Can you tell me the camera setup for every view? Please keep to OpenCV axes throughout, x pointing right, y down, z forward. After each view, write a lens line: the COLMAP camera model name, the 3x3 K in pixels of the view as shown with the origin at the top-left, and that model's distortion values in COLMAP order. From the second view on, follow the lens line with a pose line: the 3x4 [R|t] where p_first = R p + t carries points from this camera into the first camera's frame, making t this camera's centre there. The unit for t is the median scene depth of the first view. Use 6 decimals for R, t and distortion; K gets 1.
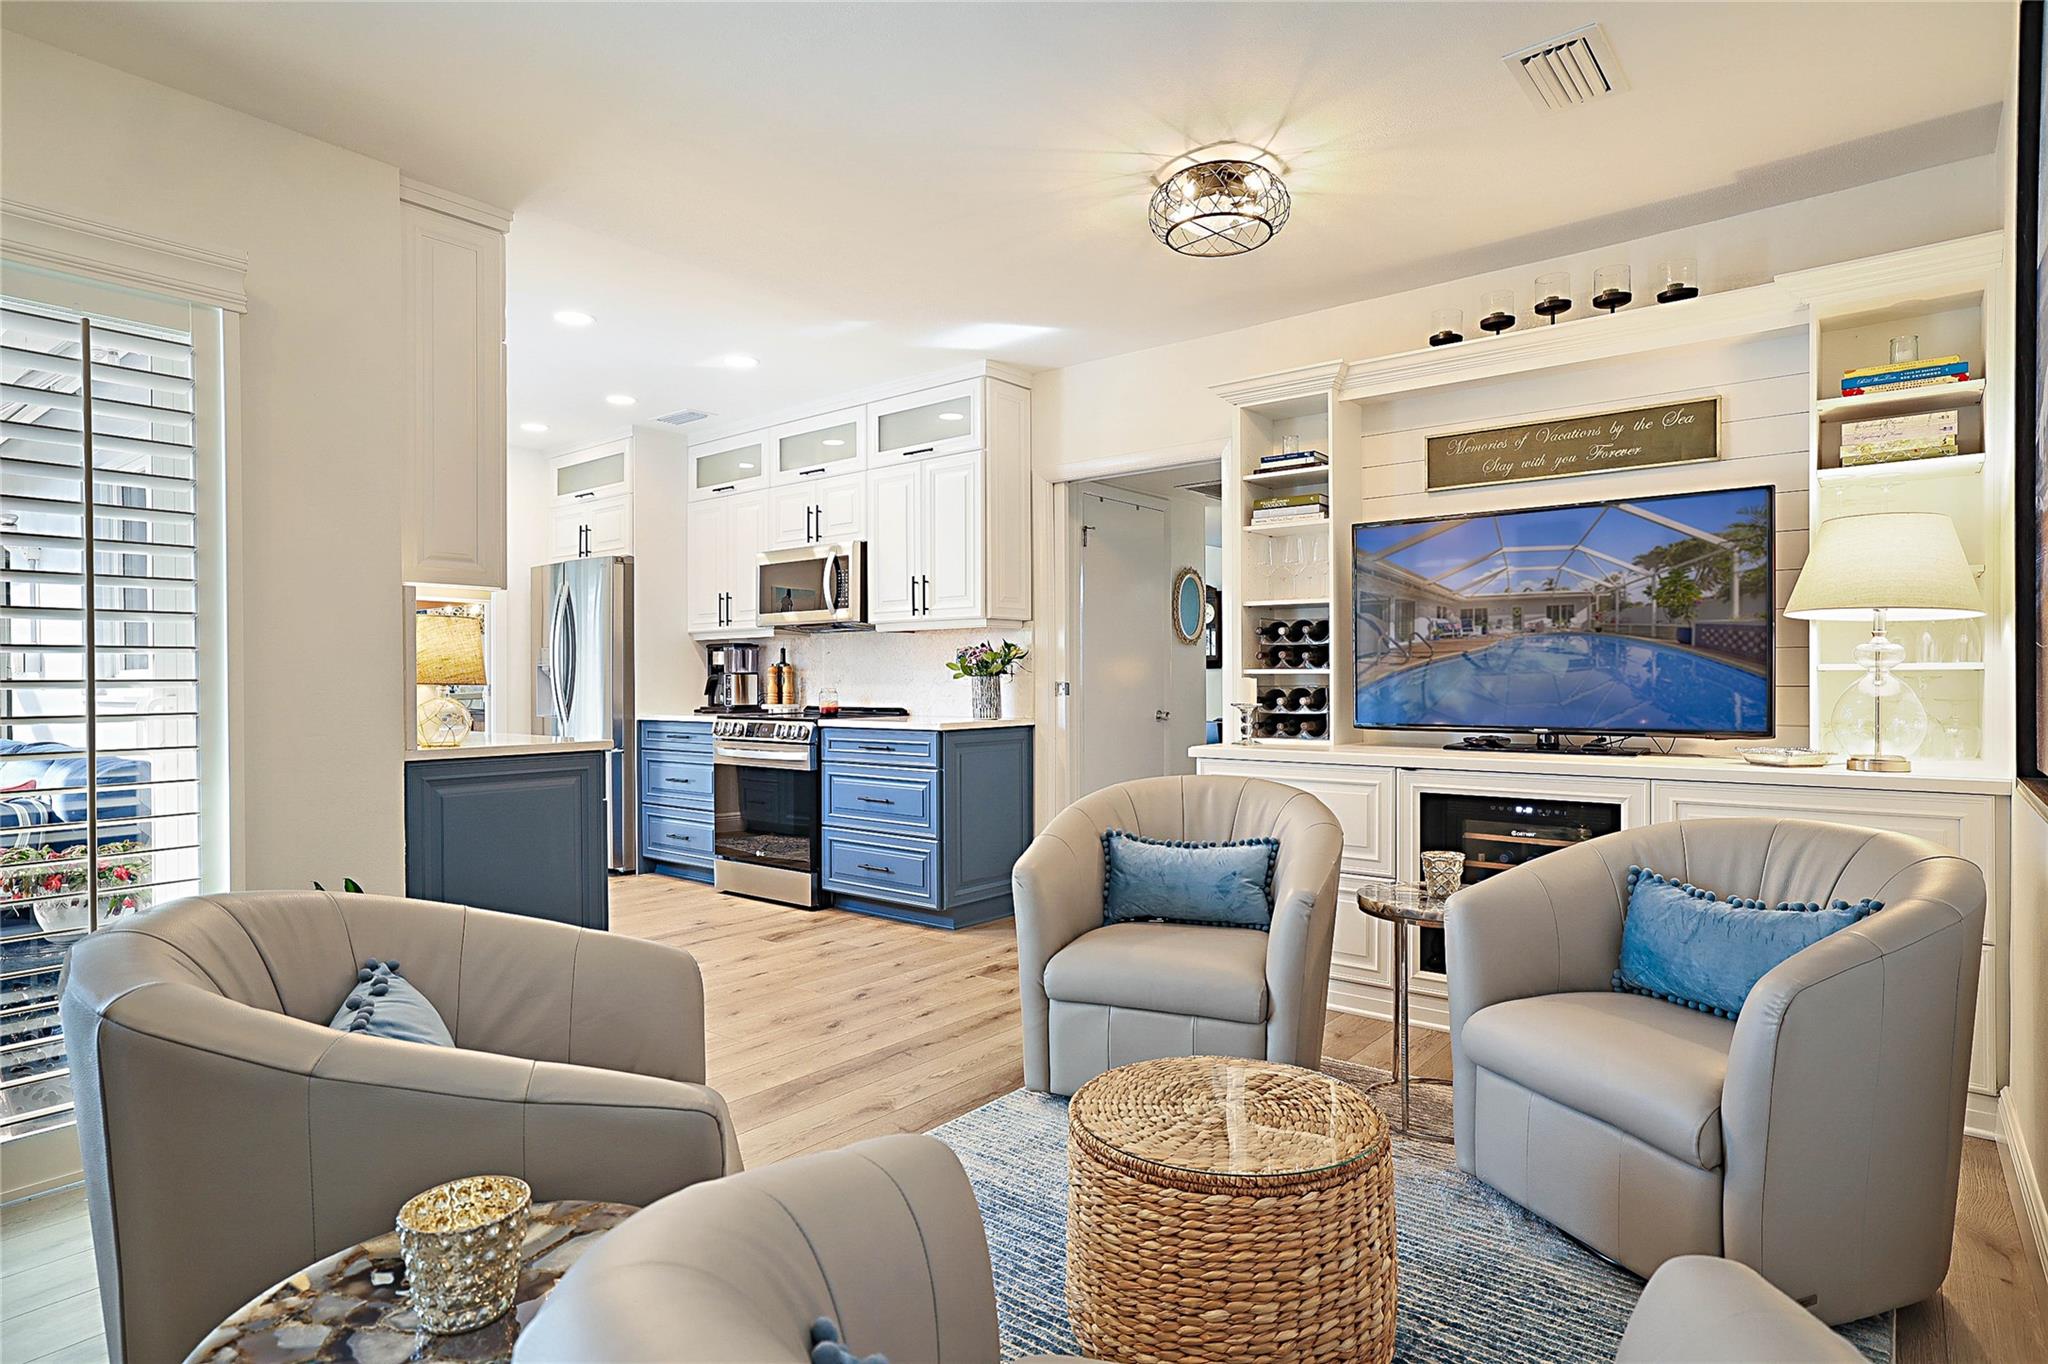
lens RADIAL K [[1053.0, 0, 1015.5], [0, 1053.0, 690.5], [0, 0, 1]] dist [-0.017015, 0.000007]
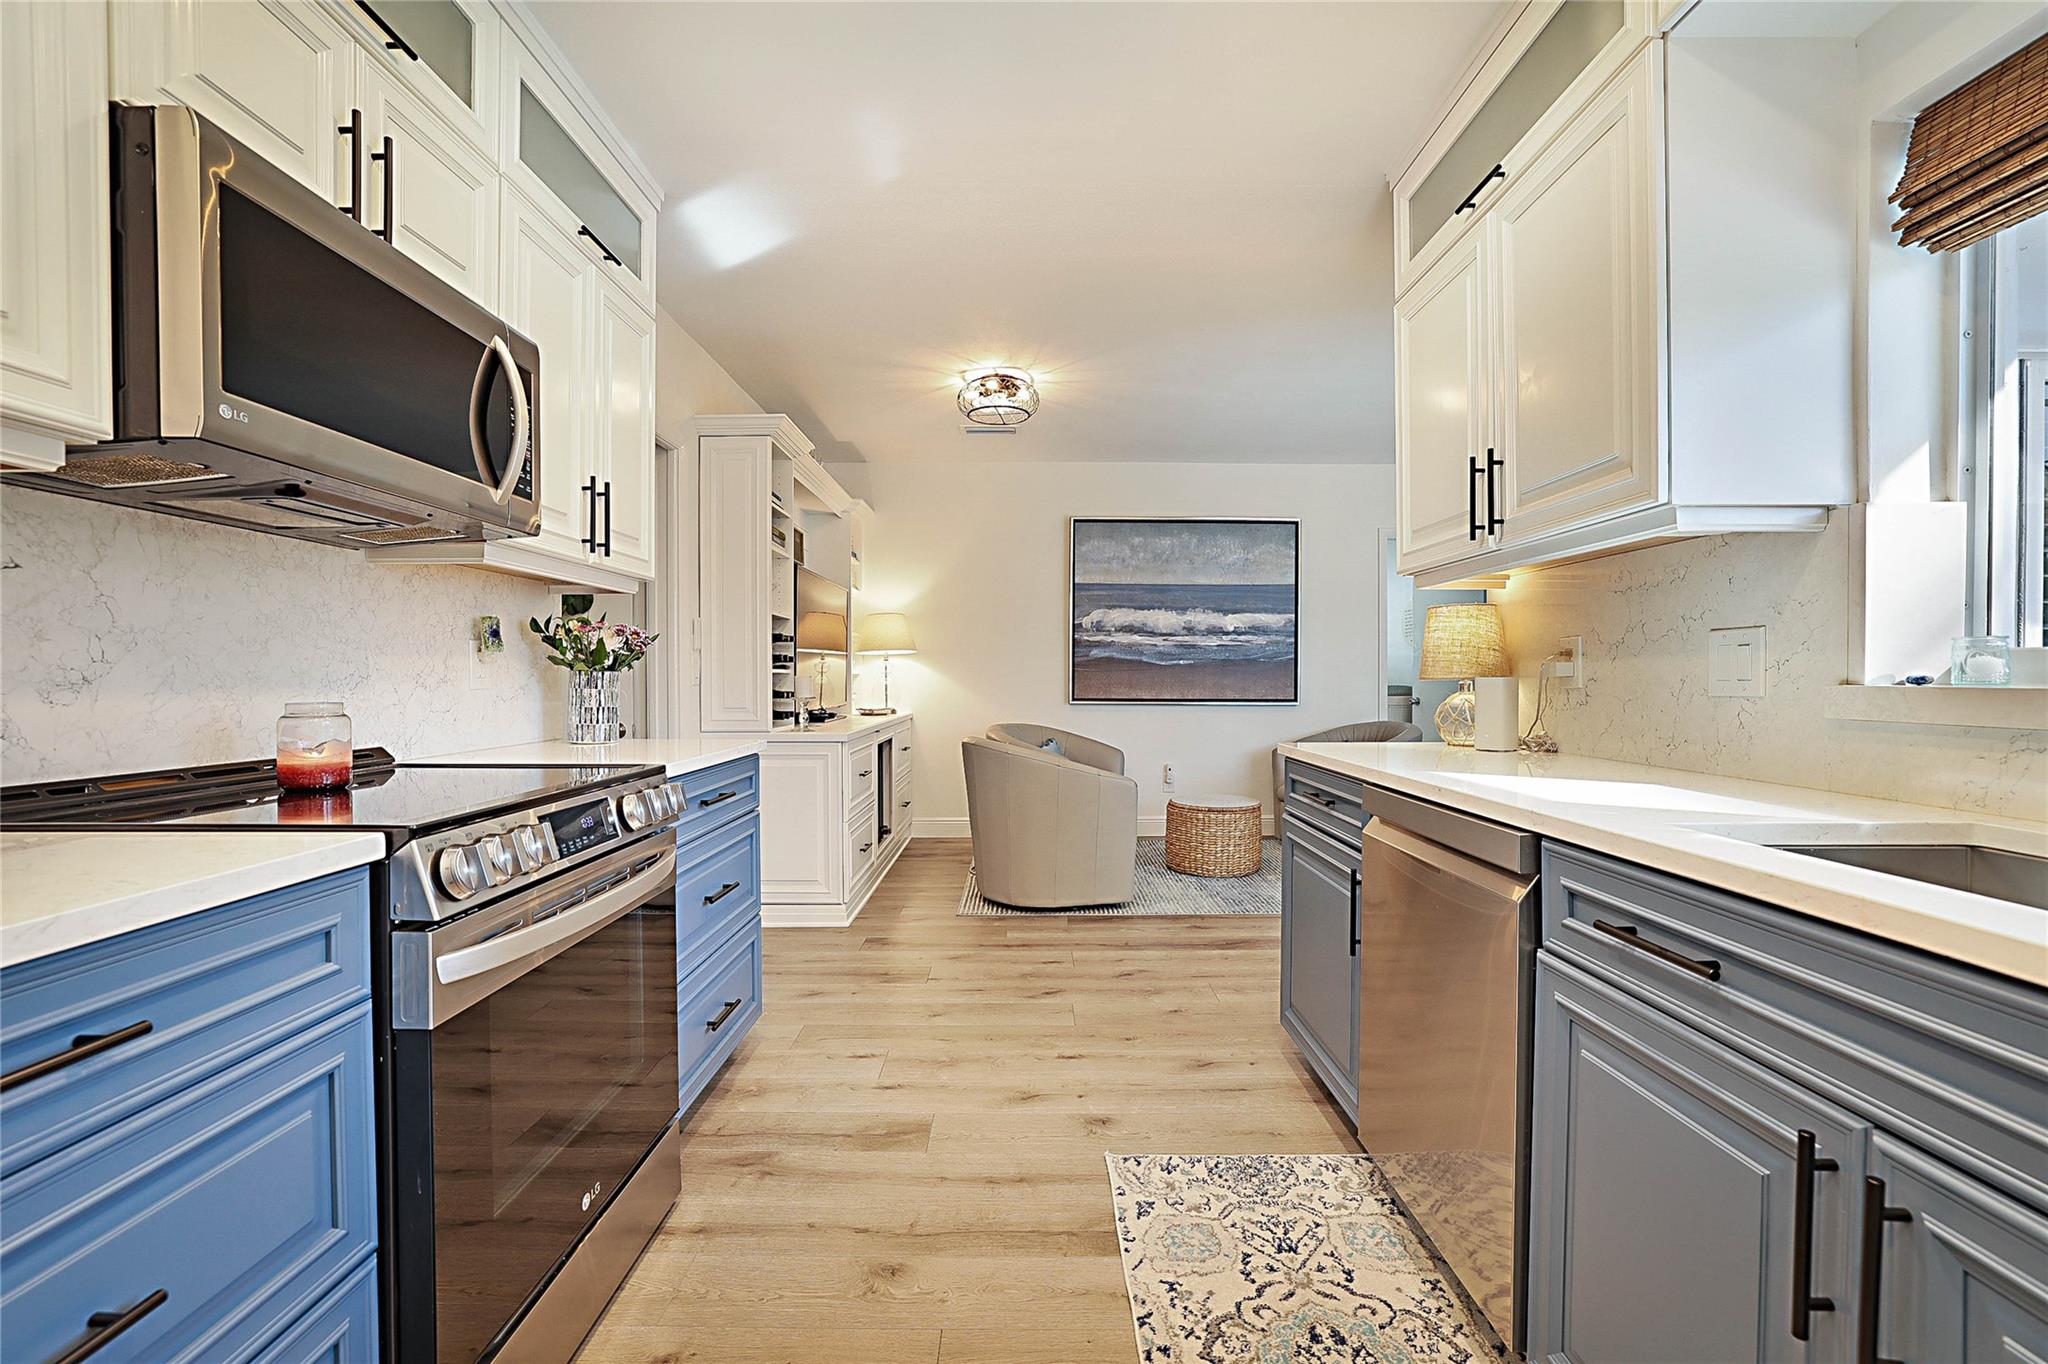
lens RADIAL K [[900.4, 0, 1018.5], [0, 900.4, 676.1], [0, 0, 1]] dist [-0.039820, 0.013825]
pose [[-0.621696, 0.005499, 0.783239, -0.531421], [0.012588, 0.999916, 0.002972, -0.008642], [-0.783157, 0.011707, -0.621714, 1.035324]]
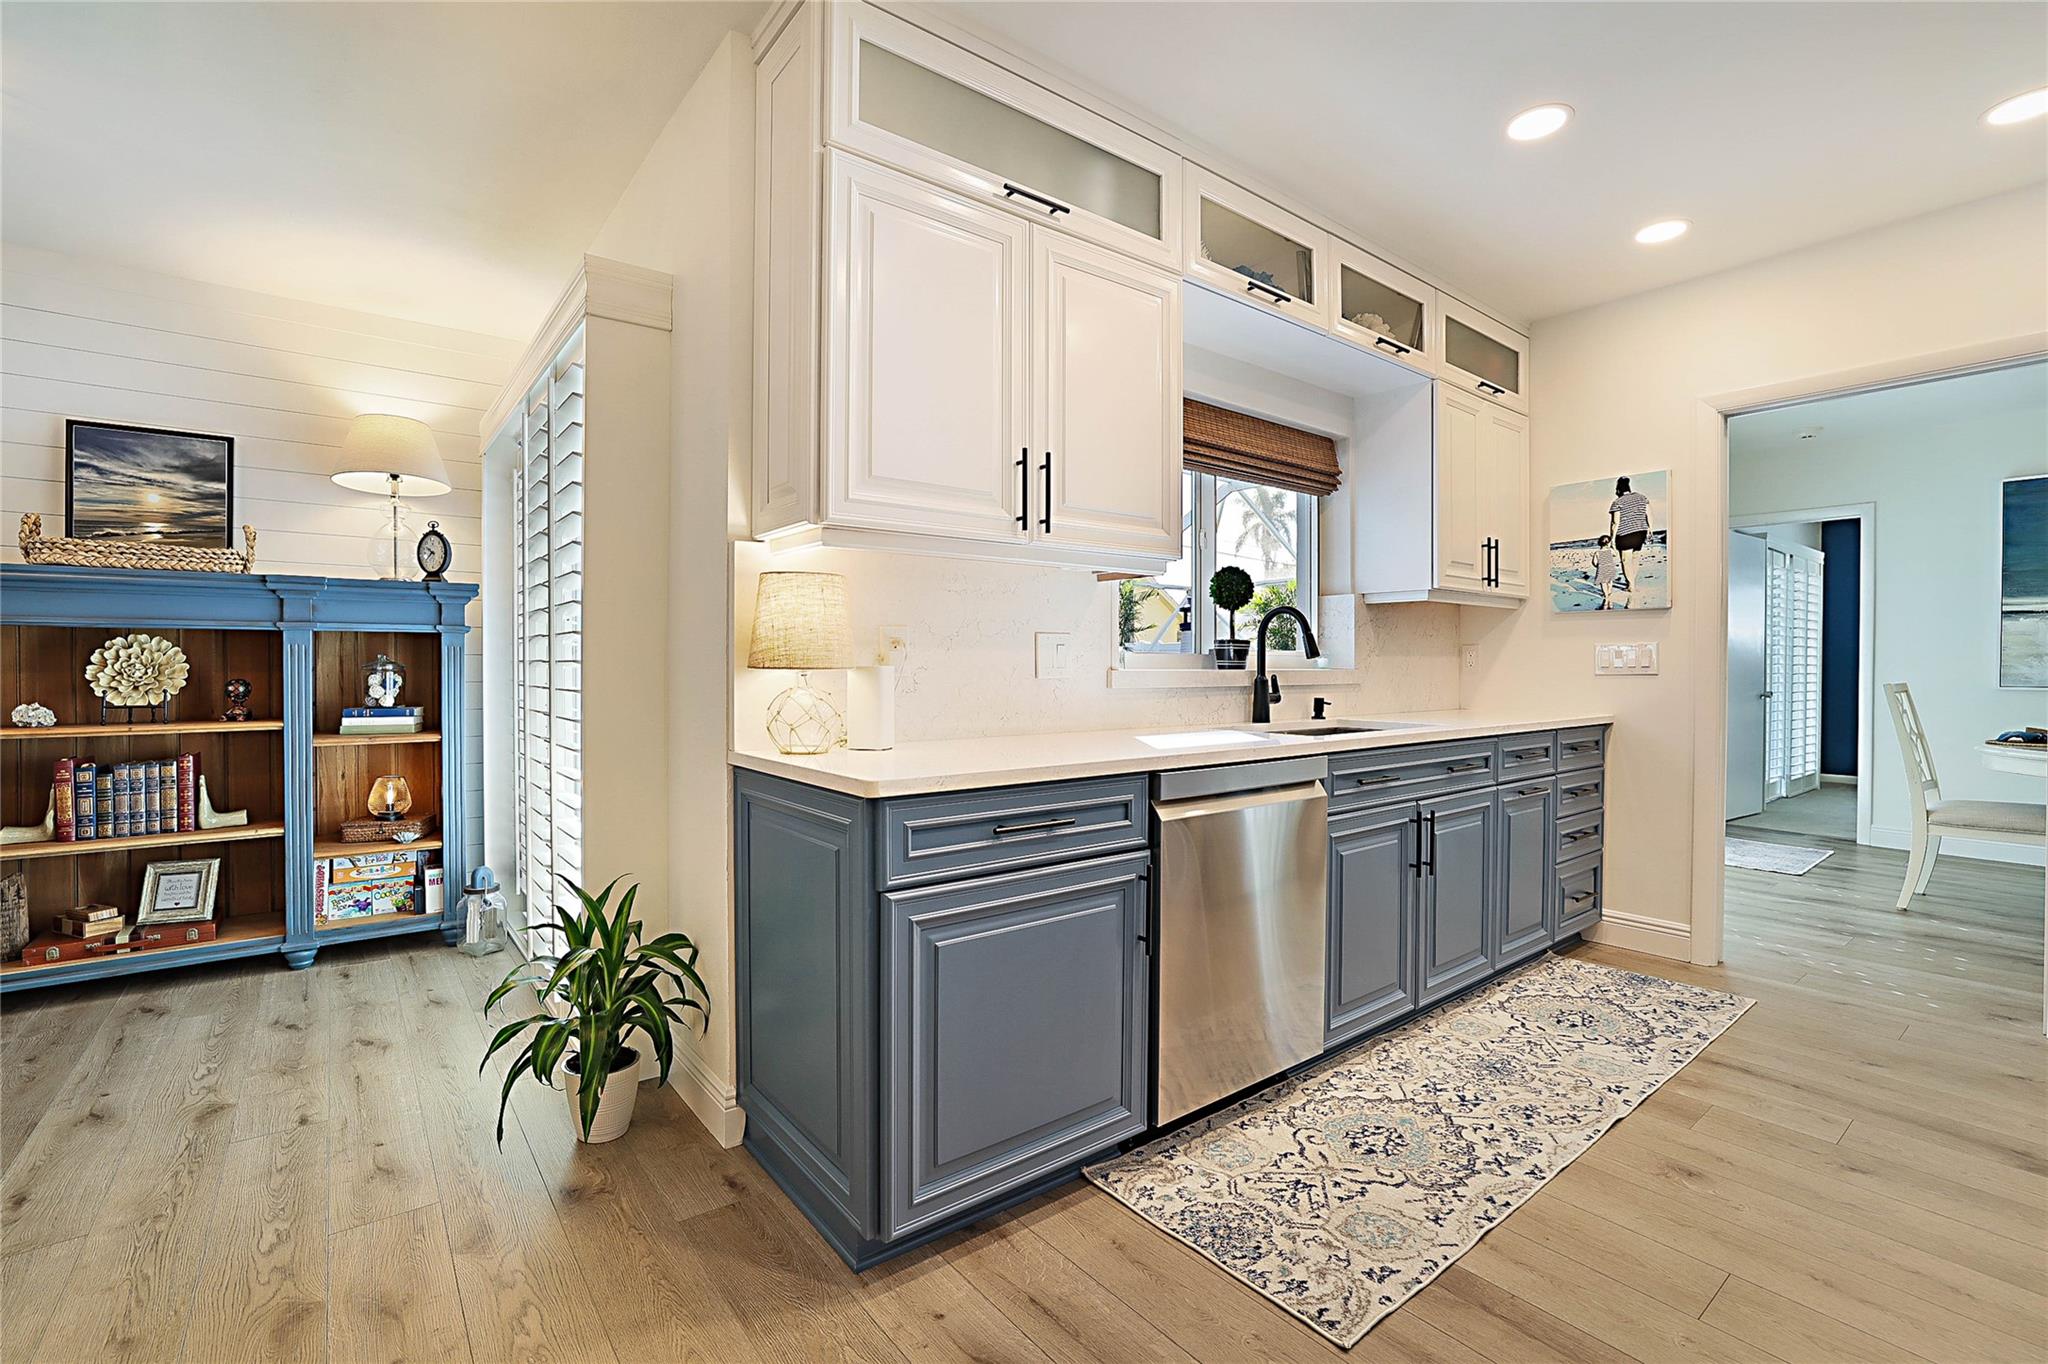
lens RADIAL K [[900.4, 0, 1004.1], [0, 900.4, 670.1], [0, 0, 1]] dist [-0.039820, 0.013825]
pose [[-0.235284, 0.011292, -0.971861, 0.016694], [-0.012395, 0.999816, 0.014618, -0.008558], [0.971848, 0.015486, -0.235100, 0.734673]]
